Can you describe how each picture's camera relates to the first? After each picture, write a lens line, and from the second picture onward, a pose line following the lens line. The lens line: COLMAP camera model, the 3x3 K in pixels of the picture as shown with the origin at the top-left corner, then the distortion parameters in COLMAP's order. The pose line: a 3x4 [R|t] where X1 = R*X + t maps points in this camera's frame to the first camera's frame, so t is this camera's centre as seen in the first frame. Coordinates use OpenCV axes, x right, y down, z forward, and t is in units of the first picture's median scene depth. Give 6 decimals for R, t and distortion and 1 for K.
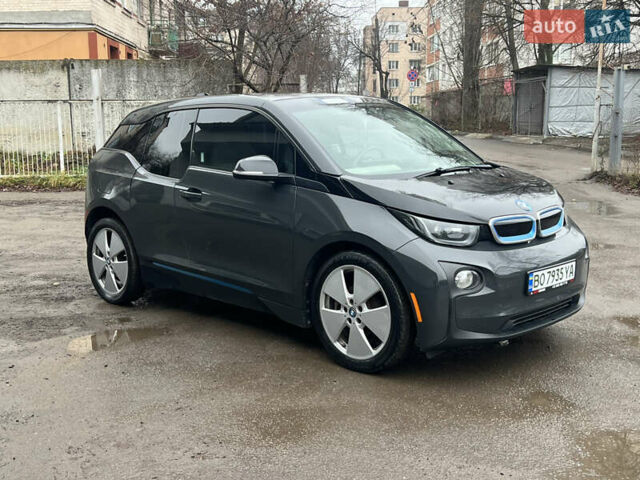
lens RADIAL K [[775.5, 0, 316.8], [0, 775.5, 225.9], [0, 0, 1]] dist [0.137679, -0.316029]
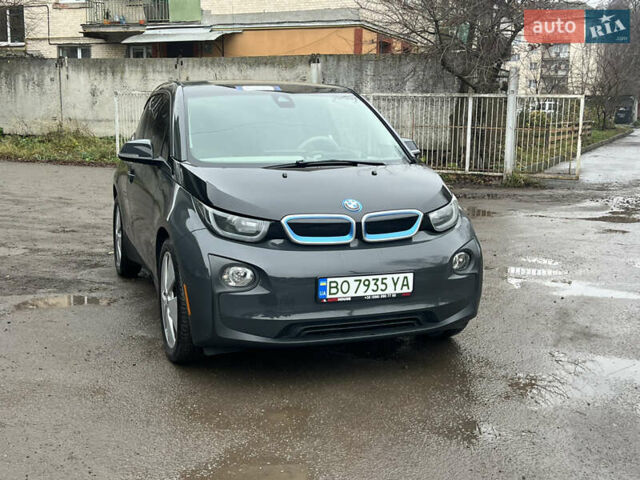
lens RADIAL K [[773.9, 0, 324.7], [0, 773.9, 240.3], [0, 0, 1]] dist [0.159588, -0.396994]
pose [[0.910534, 0.088342, -0.403886, 0.605414], [-0.079111, 0.996082, 0.039522, -0.018479], [0.405795, -0.004034, 0.913955, 0.169798]]
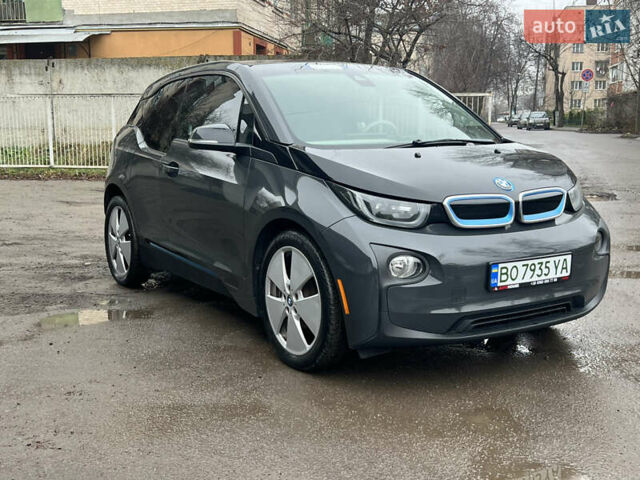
lens RADIAL K [[773.9, 0, 324.7], [0, 773.9, 240.3], [0, 0, 1]] dist [0.159588, -0.396994]
pose [[0.976828, 0.040286, -0.210202, 0.257303], [-0.037836, 0.999161, 0.015664, 0.027793], [0.210656, -0.007347, 0.977533, 0.153122]]
